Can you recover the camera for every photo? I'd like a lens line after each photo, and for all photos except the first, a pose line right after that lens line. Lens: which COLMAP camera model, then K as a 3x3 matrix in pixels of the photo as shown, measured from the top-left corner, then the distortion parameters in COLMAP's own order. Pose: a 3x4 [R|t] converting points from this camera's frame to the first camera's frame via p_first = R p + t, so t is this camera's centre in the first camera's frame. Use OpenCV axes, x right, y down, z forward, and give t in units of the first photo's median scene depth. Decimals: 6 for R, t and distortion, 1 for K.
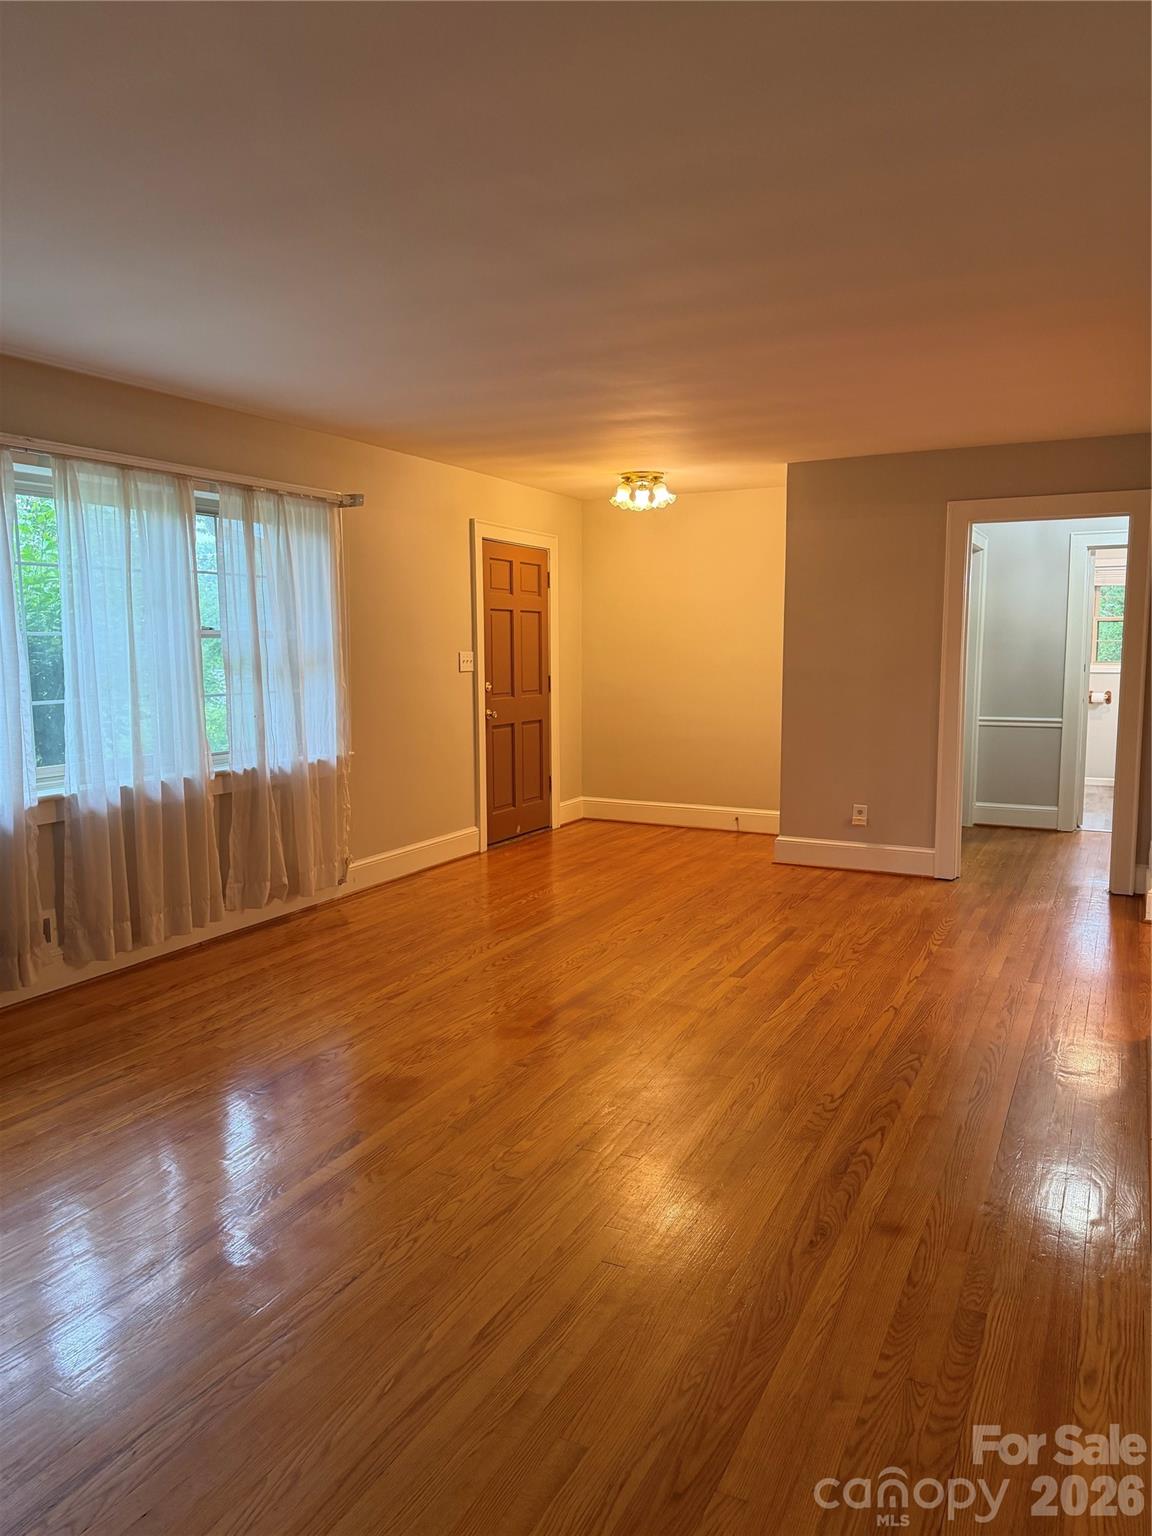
lens RADIAL K [[1083.3, 0, 576.0], [0, 1083.3, 768.0], [0, 0, 1]] dist [0.148919, -0.286640]
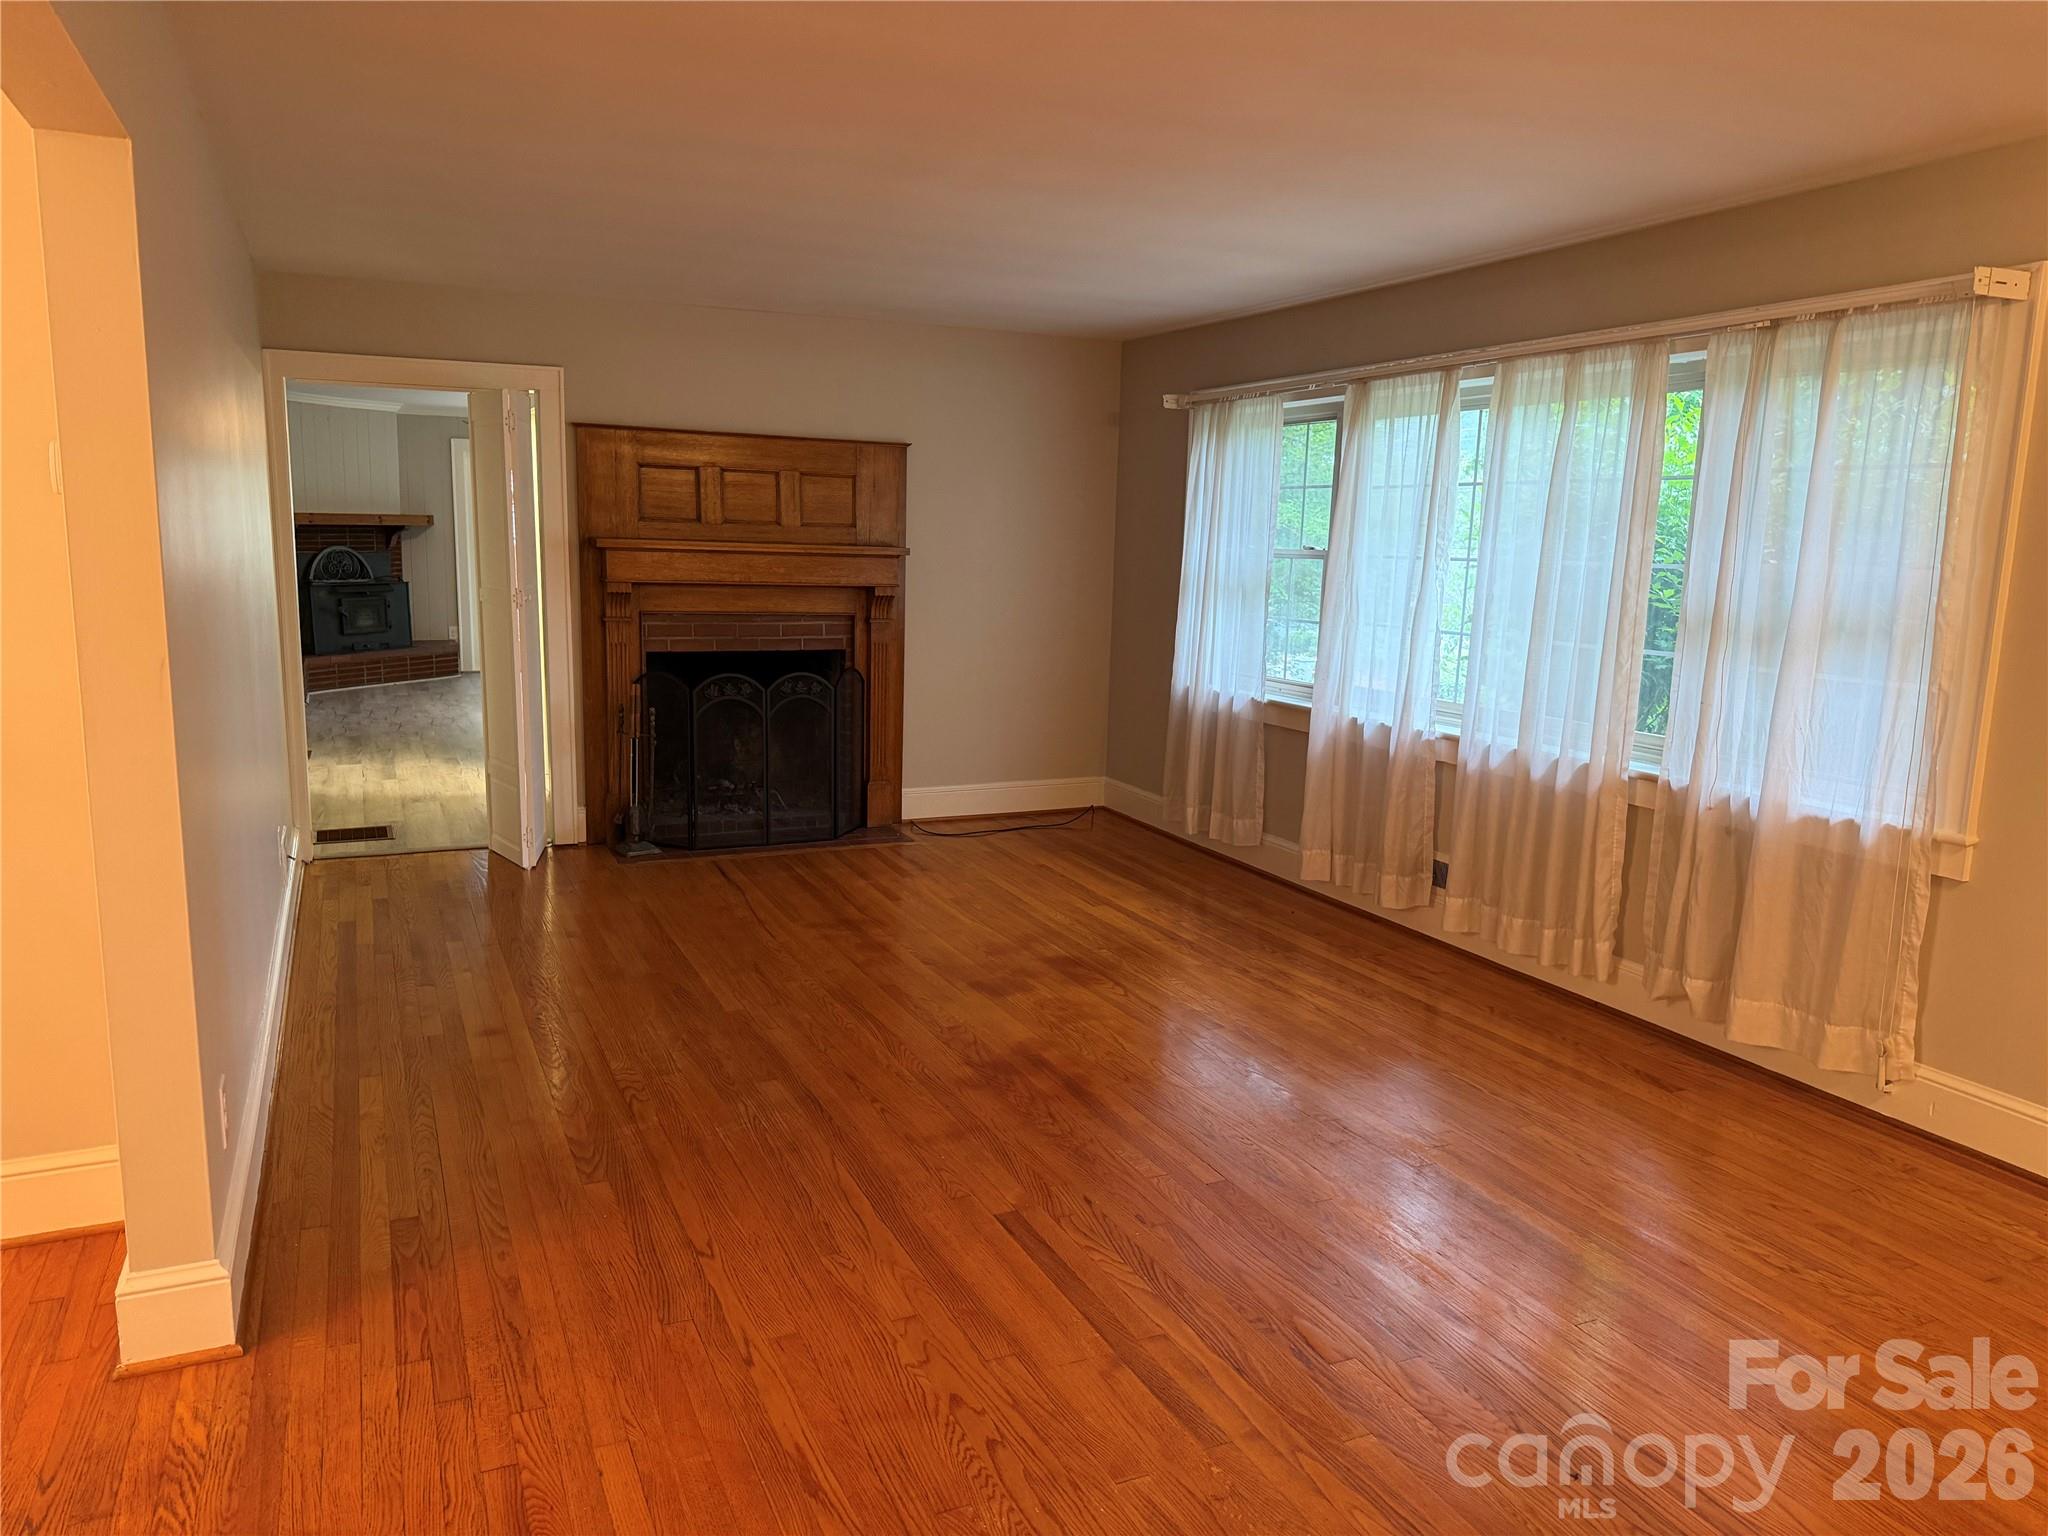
lens RADIAL K [[1439.4, 0, 1026.0], [0, 1439.4, 747.9], [0, 0, 1]] dist [0.001375, 0.002651]
pose [[-0.619890, 0.102057, -0.778023, 0.624642], [-0.119624, 0.967626, 0.222238, -0.171153], [0.775517, 0.230834, -0.587614, 1.296335]]
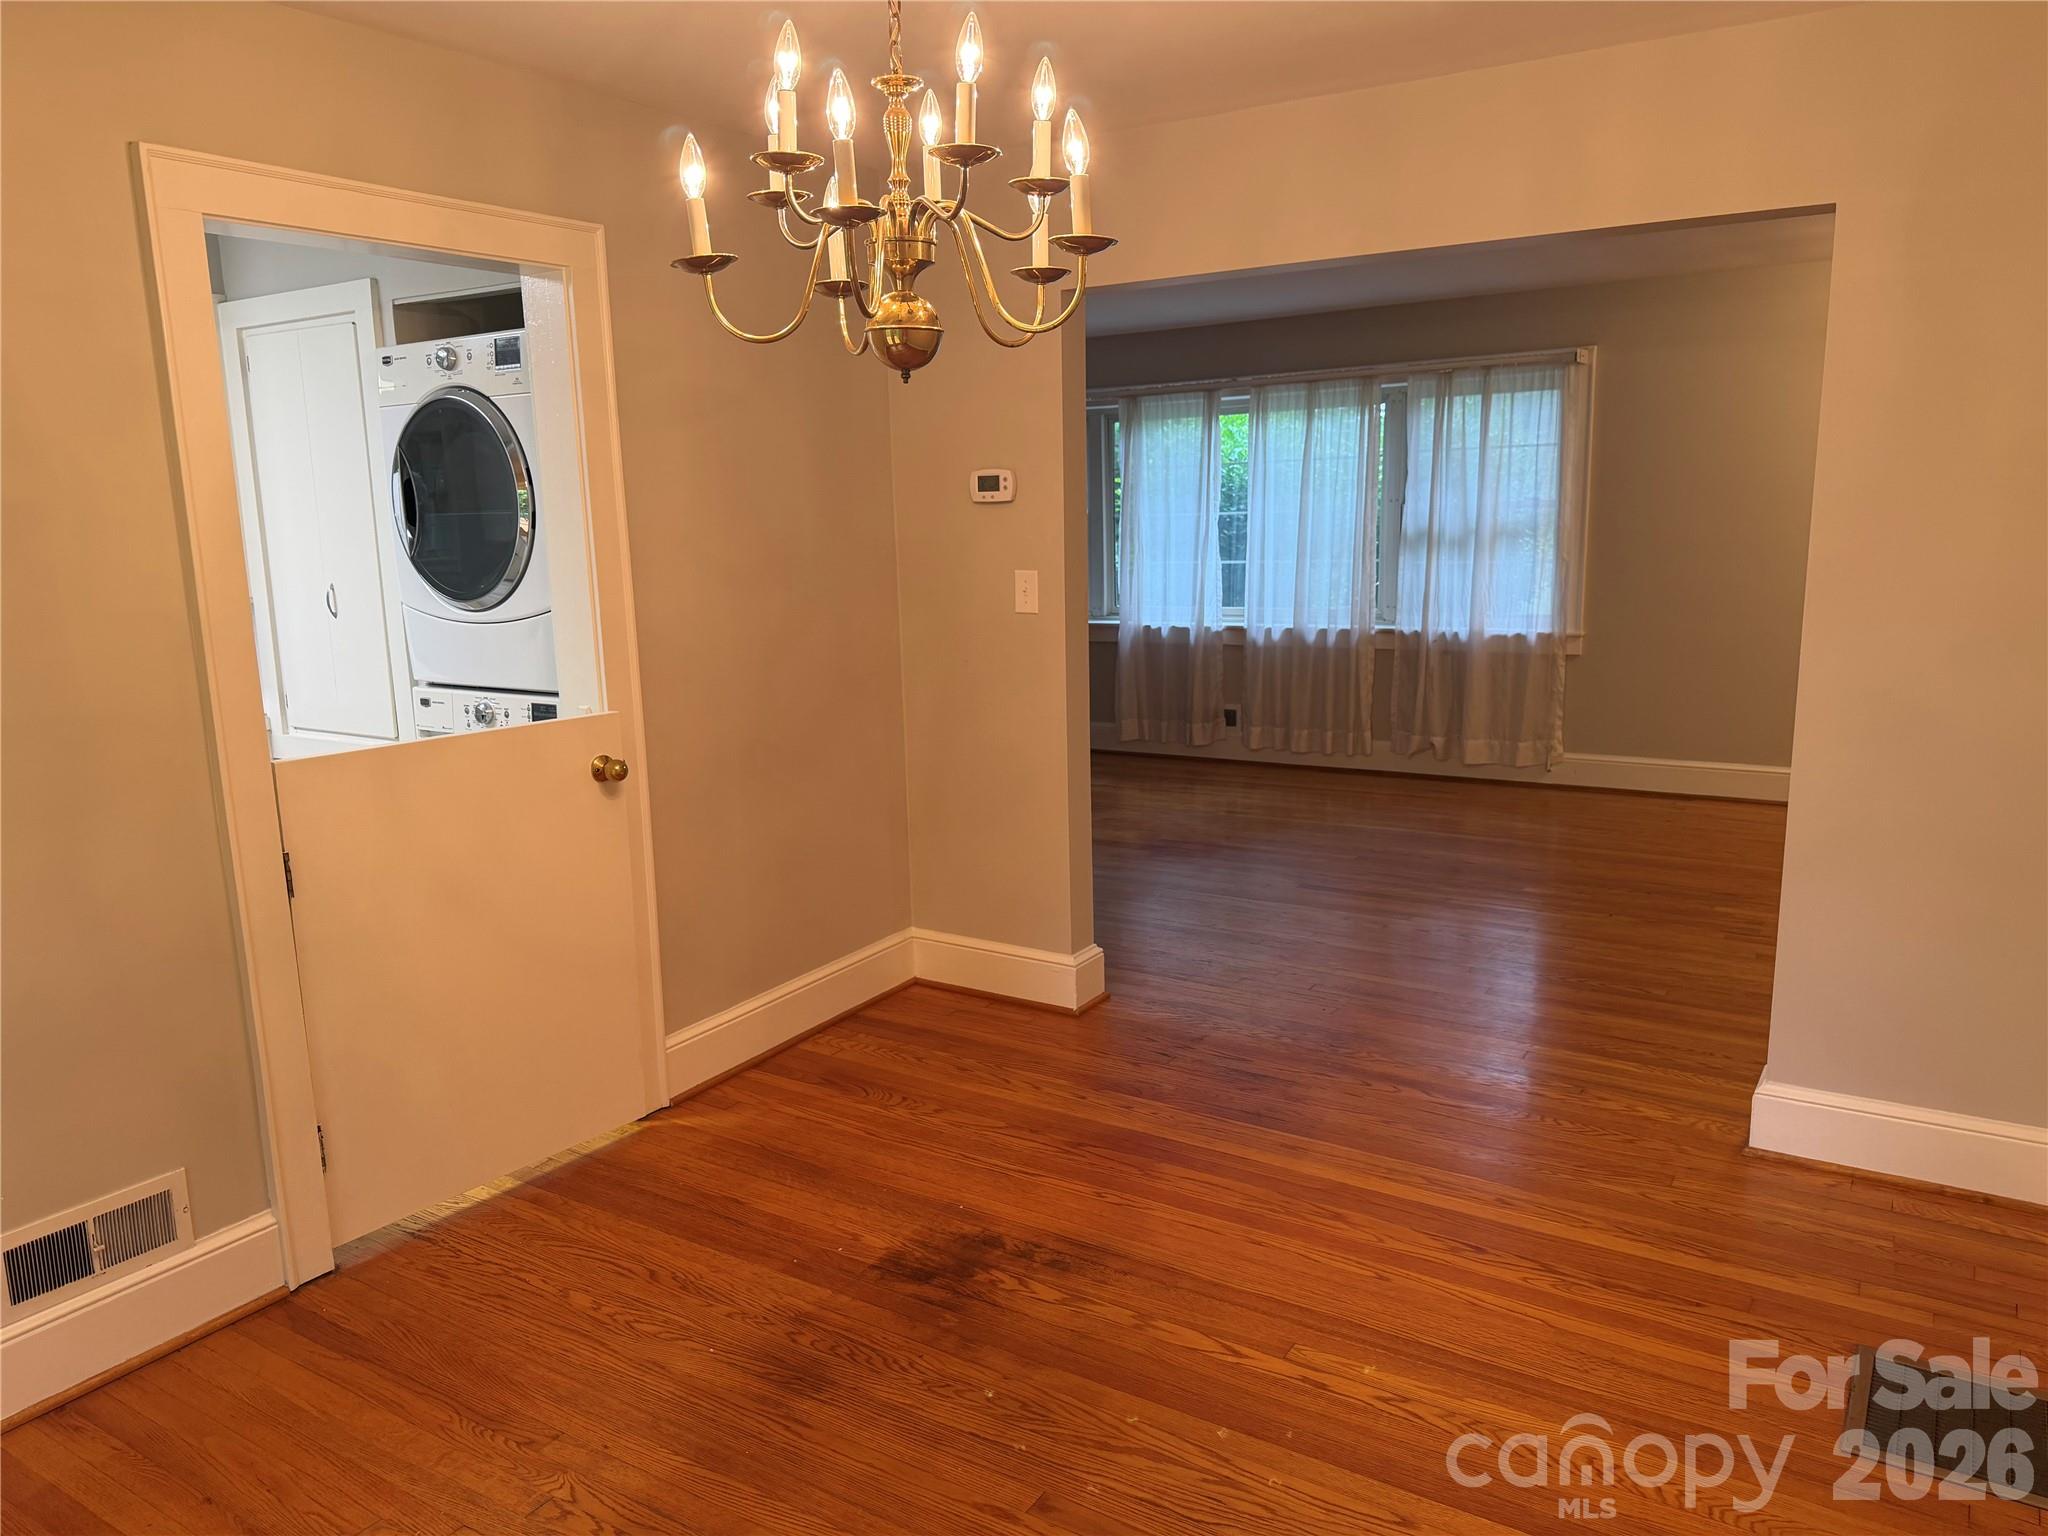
lens RADIAL K [[1444.5, 0, 1004.6], [0, 1444.5, 764.9], [0, 0, 1]] dist [0.148919, -0.286640]
pose [[-0.125724, 0.179656, -0.975662, 1.327853], [-0.089867, 0.977360, 0.191549, -0.121687], [0.987987, 0.111762, -0.106732, 0.834029]]
